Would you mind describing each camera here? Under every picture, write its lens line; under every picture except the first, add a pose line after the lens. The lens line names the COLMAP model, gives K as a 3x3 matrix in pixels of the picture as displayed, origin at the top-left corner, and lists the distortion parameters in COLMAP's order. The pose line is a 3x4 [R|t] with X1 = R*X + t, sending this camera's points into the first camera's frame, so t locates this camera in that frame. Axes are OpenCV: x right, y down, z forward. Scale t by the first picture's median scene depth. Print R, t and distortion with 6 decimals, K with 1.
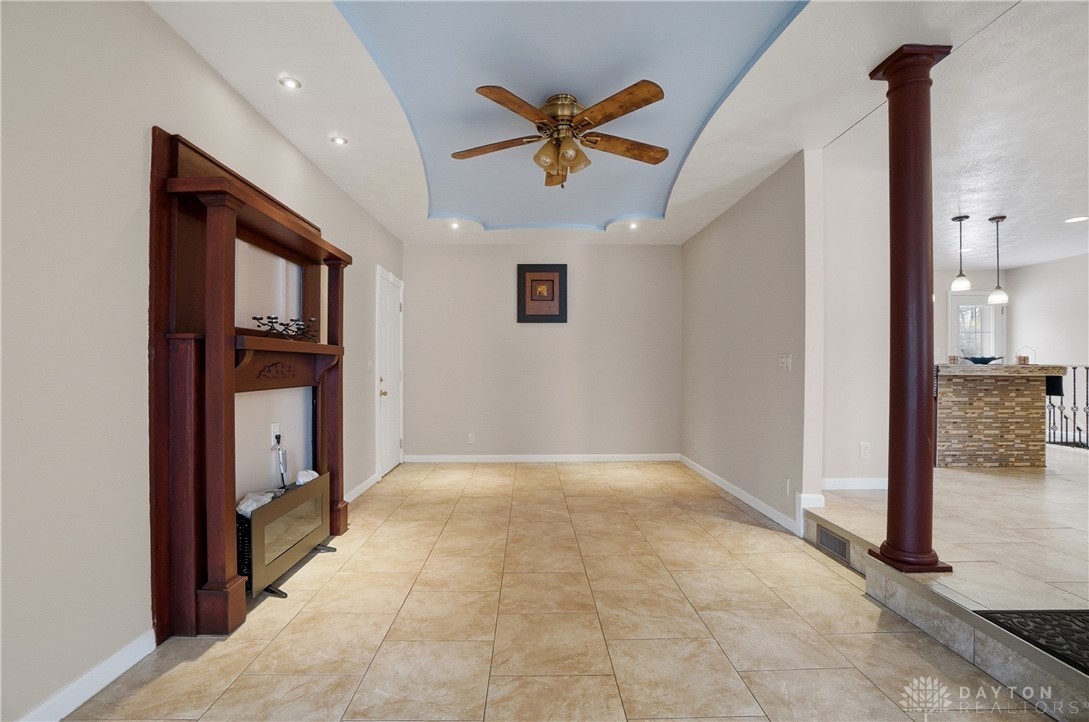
lens RADIAL K [[493.6, 0, 538.2], [0, 493.6, 361.6], [0, 0, 1]] dist [-0.060038, 0.022636]
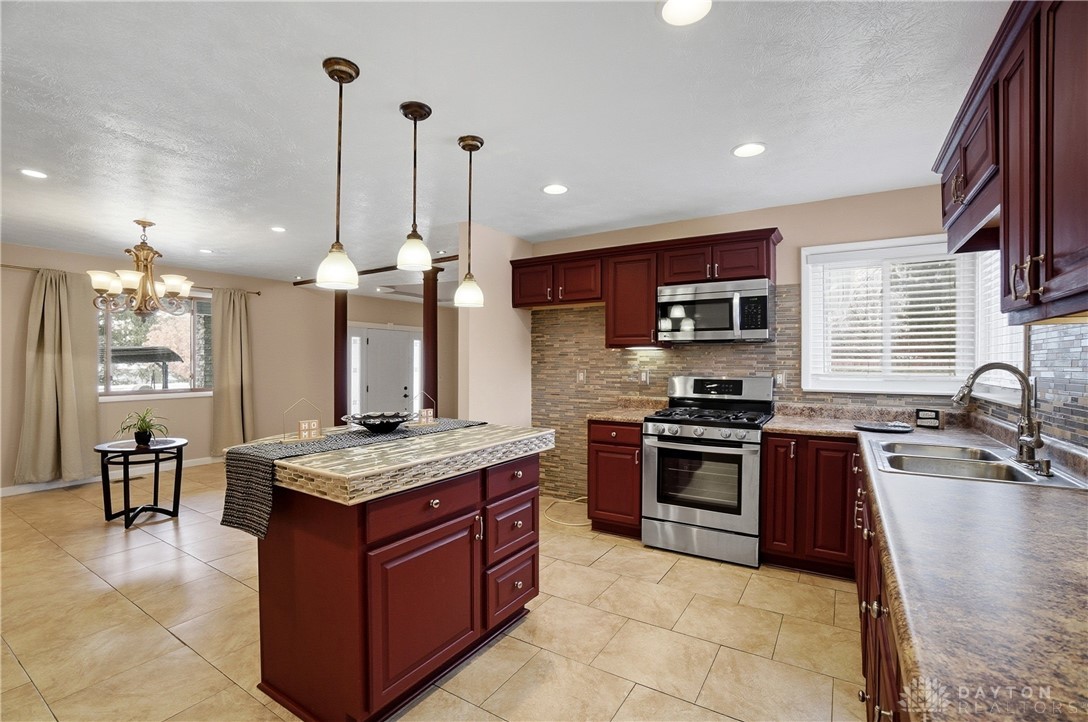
lens RADIAL K [[493.2, 0, 537.7], [0, 493.2, 361.6], [0, 0, 1]] dist [-0.060038, 0.022636]
pose [[-0.542014, 0.000073, -0.840369, 1.550513], [0.003967, 0.999989, -0.002472, -0.077554], [0.840360, -0.004673, -0.542009, 1.724073]]
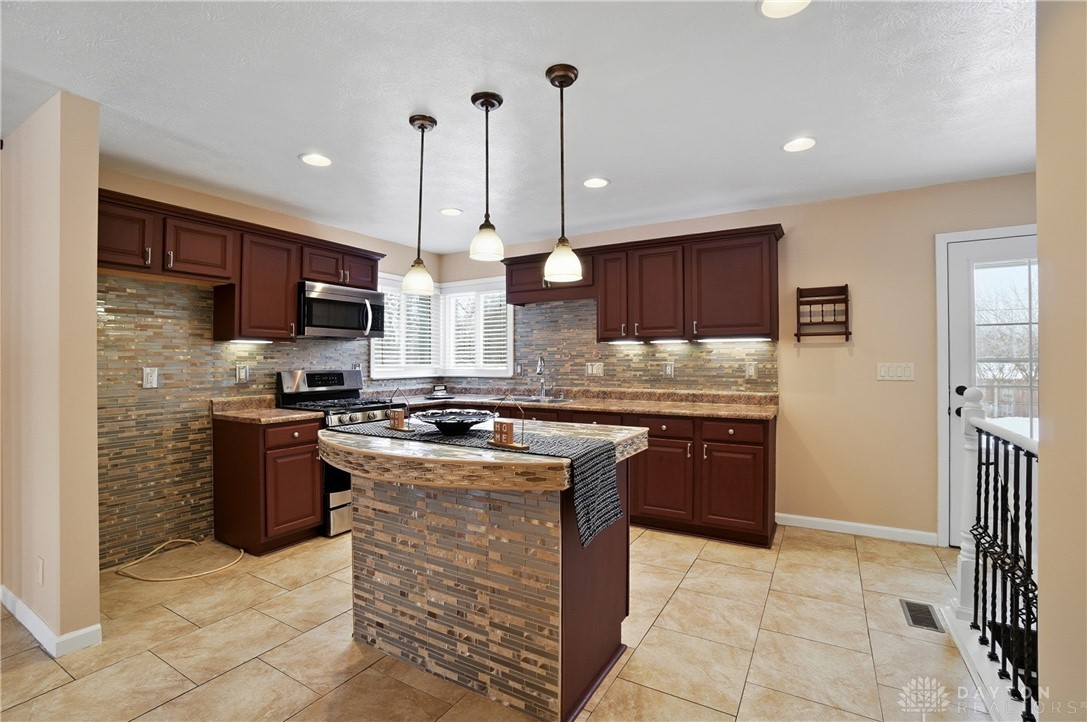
lens RADIAL K [[492.7, 0, 537.2], [0, 492.7, 361.6], [0, 0, 1]] dist [-0.060038, 0.022636]
pose [[0.857235, -0.000521, -0.514926, 1.486336], [0.006835, 0.999923, 0.010367, -0.075893], [0.514880, -0.012407, 0.857172, 0.810666]]
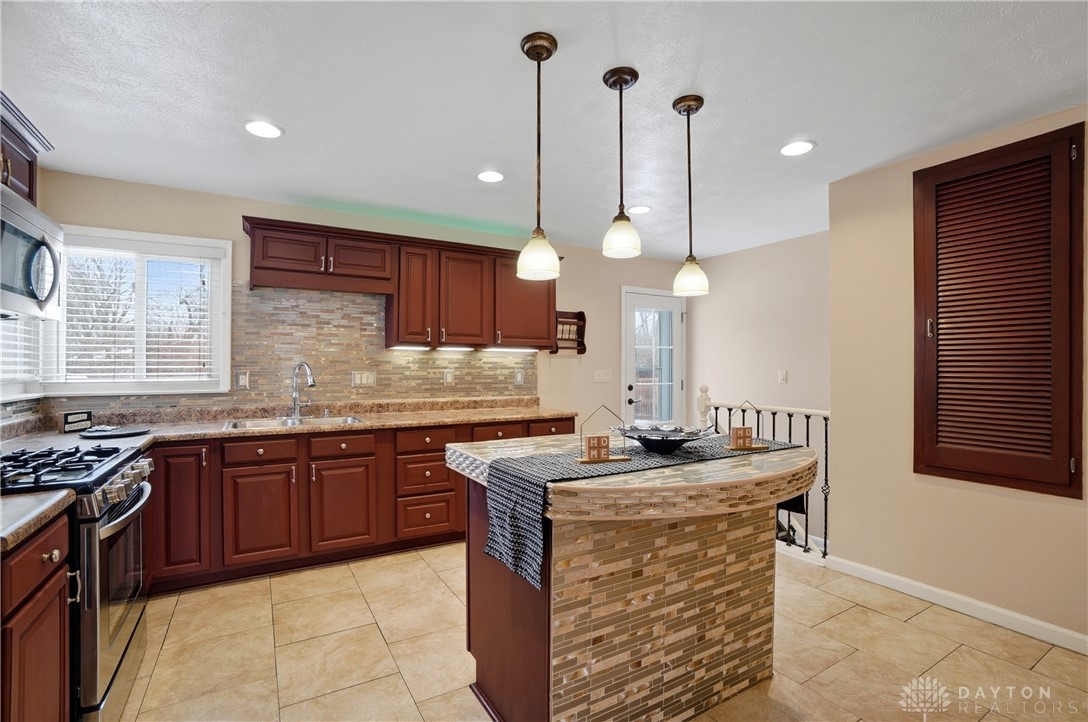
lens RADIAL K [[493.2, 0, 537.7], [0, 493.2, 361.6], [0, 0, 1]] dist [-0.060038, 0.022636]
pose [[0.865714, 0.007116, 0.500489, 0.796677], [-0.004518, 0.999969, -0.006402, -0.073253], [-0.500519, 0.003281, 0.865719, 0.871921]]
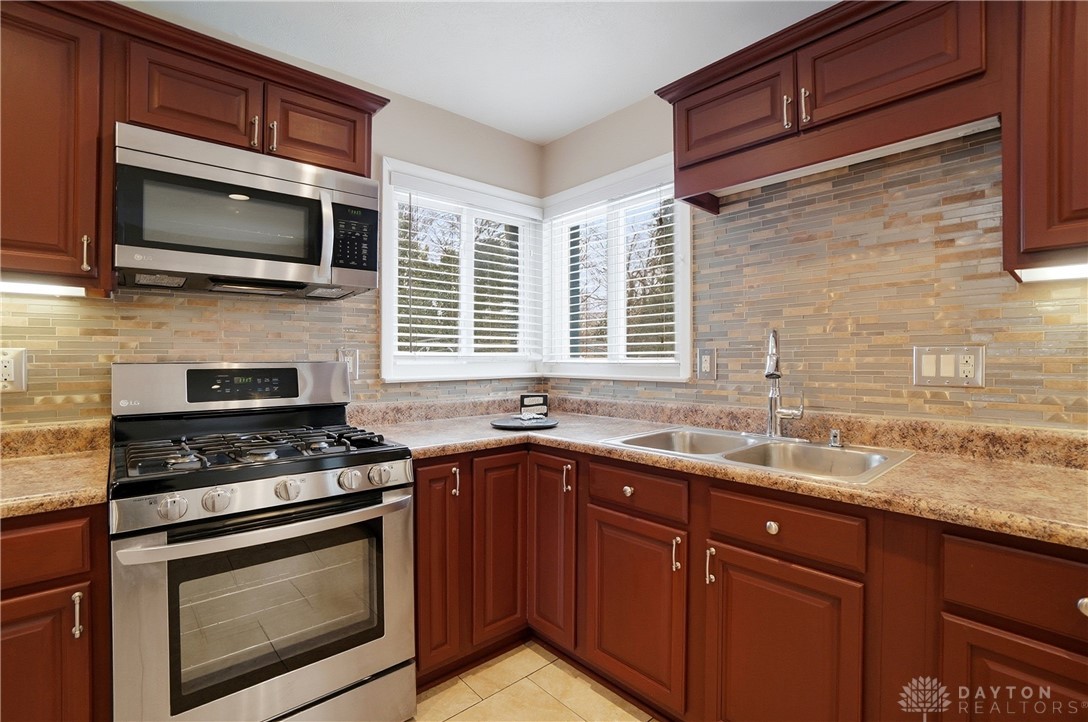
lens RADIAL K [[493.2, 0, 537.7], [0, 493.2, 361.6], [0, 0, 1]] dist [-0.060038, 0.022636]
pose [[0.650342, 0.007623, -0.759603, 1.067242], [0.007352, 0.999840, 0.016329, -0.054945], [0.759606, -0.016204, 0.650182, 1.404932]]
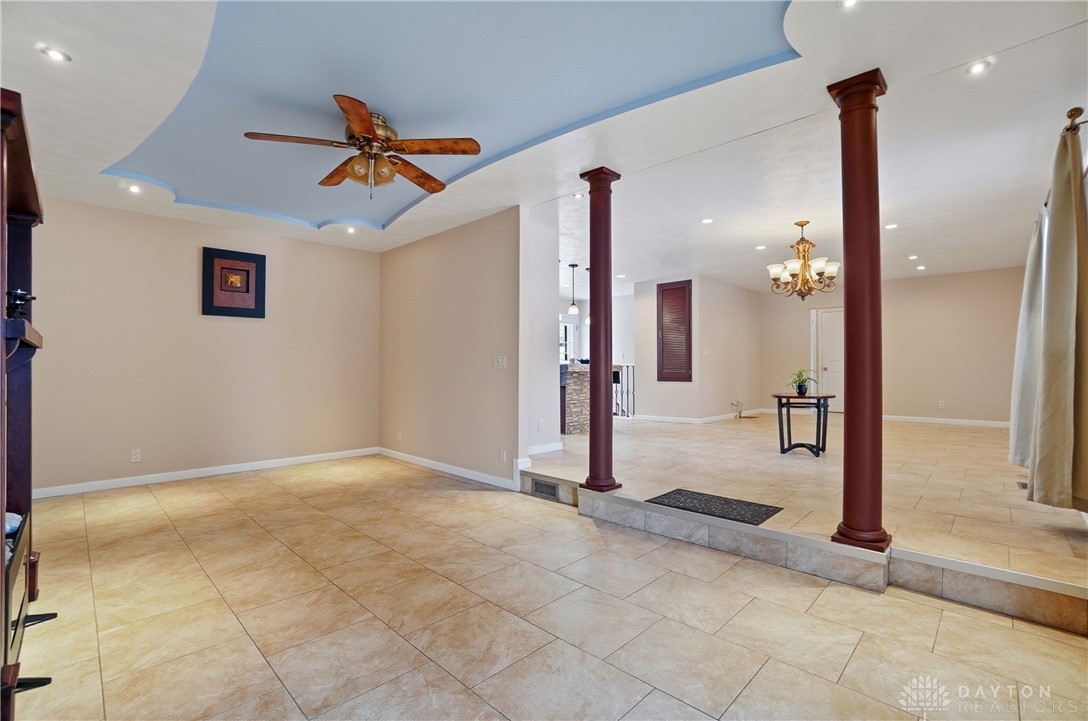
lens RADIAL K [[493.2, 0, 537.7], [0, 493.2, 361.1], [0, 0, 1]] dist [-0.060038, 0.022636]
pose [[0.713111, 0.006772, 0.701019, -0.337601], [-0.006243, 0.999975, -0.003309, 0.002034], [-0.701024, -0.002016, 0.713135, -0.017416]]
